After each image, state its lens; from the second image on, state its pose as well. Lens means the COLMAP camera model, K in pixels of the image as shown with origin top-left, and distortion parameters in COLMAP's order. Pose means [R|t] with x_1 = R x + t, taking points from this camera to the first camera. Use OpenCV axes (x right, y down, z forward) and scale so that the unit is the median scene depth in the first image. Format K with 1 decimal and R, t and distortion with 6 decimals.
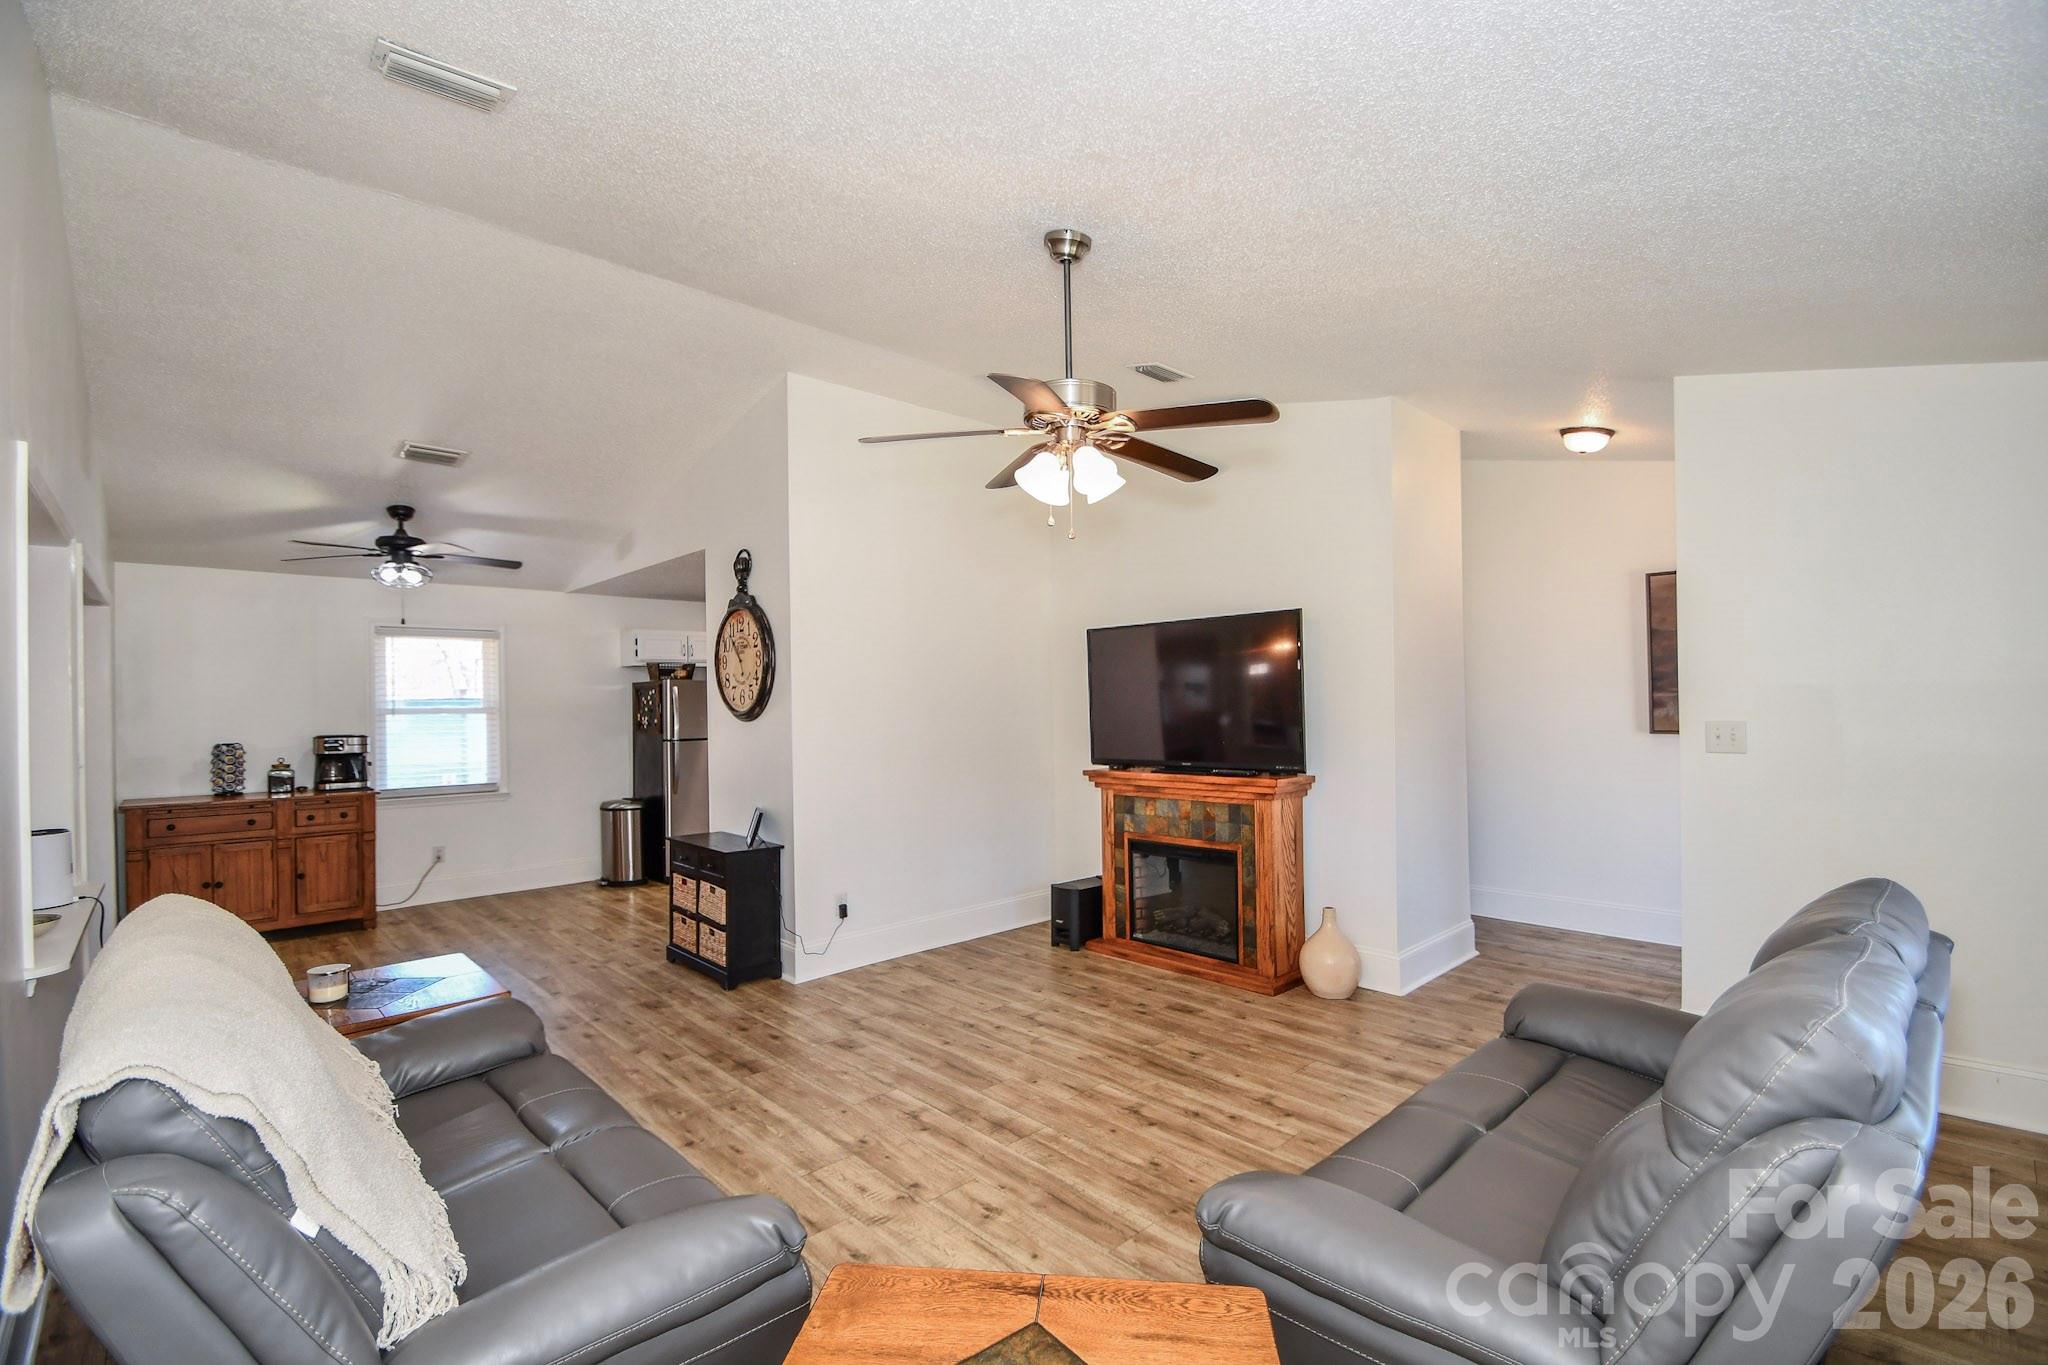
lens RADIAL K [[901.3, 0, 1026.1], [0, 901.3, 686.2], [0, 0, 1]] dist [-0.016753, -0.001348]
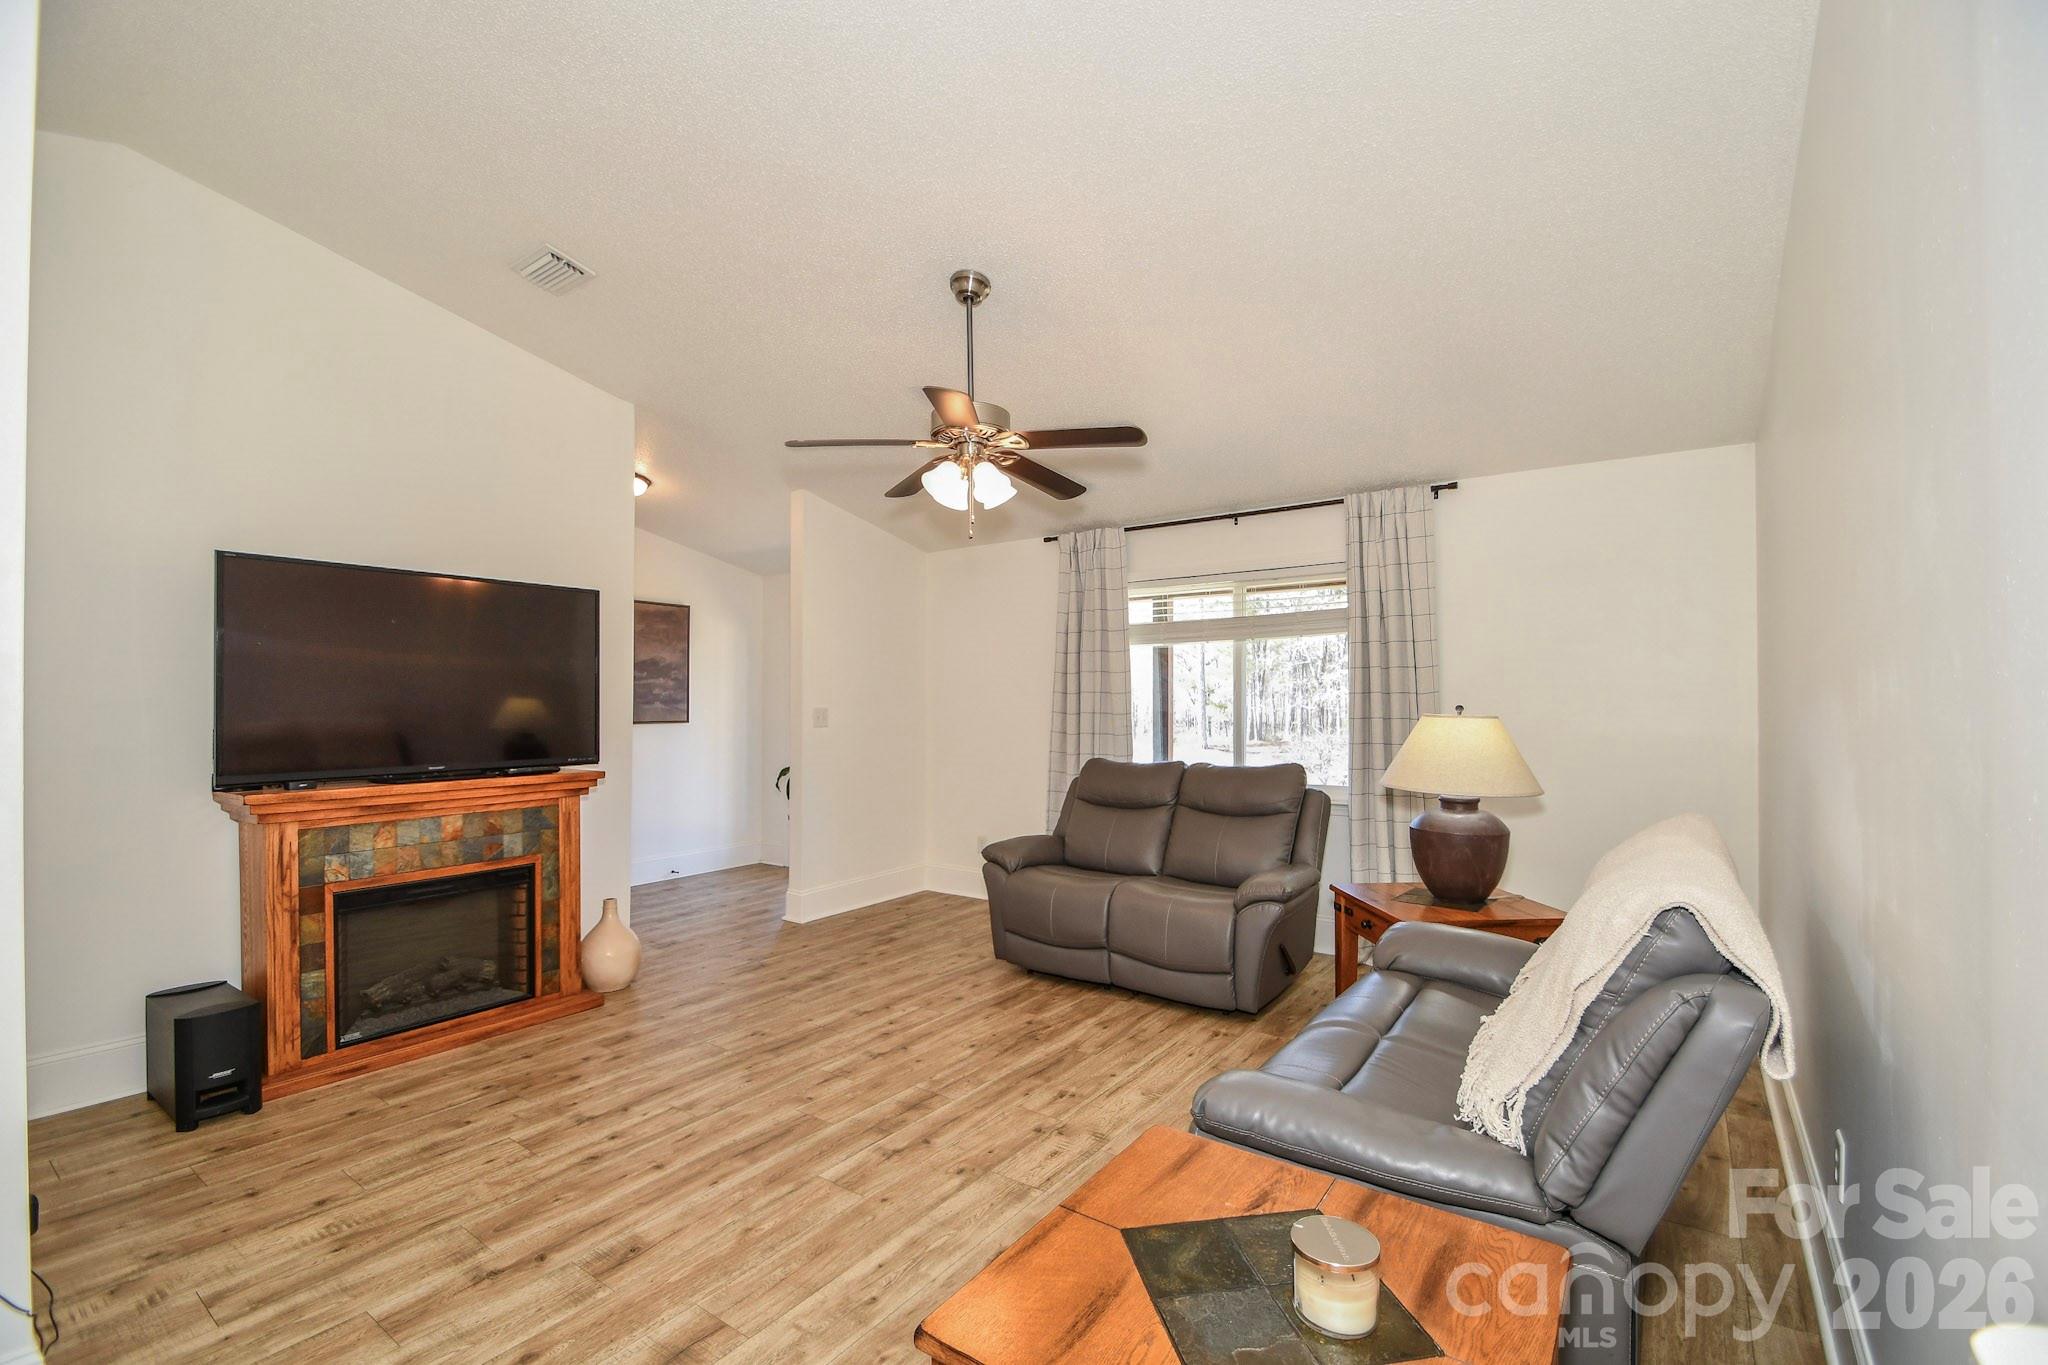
lens RADIAL K [[901.3, 0, 1024.3], [0, 901.3, 695.4], [0, 0, 1]] dist [-0.016753, -0.001348]
pose [[-0.197303, 0.024471, 0.980037, -0.691746], [-0.010218, 0.999583, -0.027016, 0.045561], [-0.980289, -0.015344, -0.196971, 0.731300]]
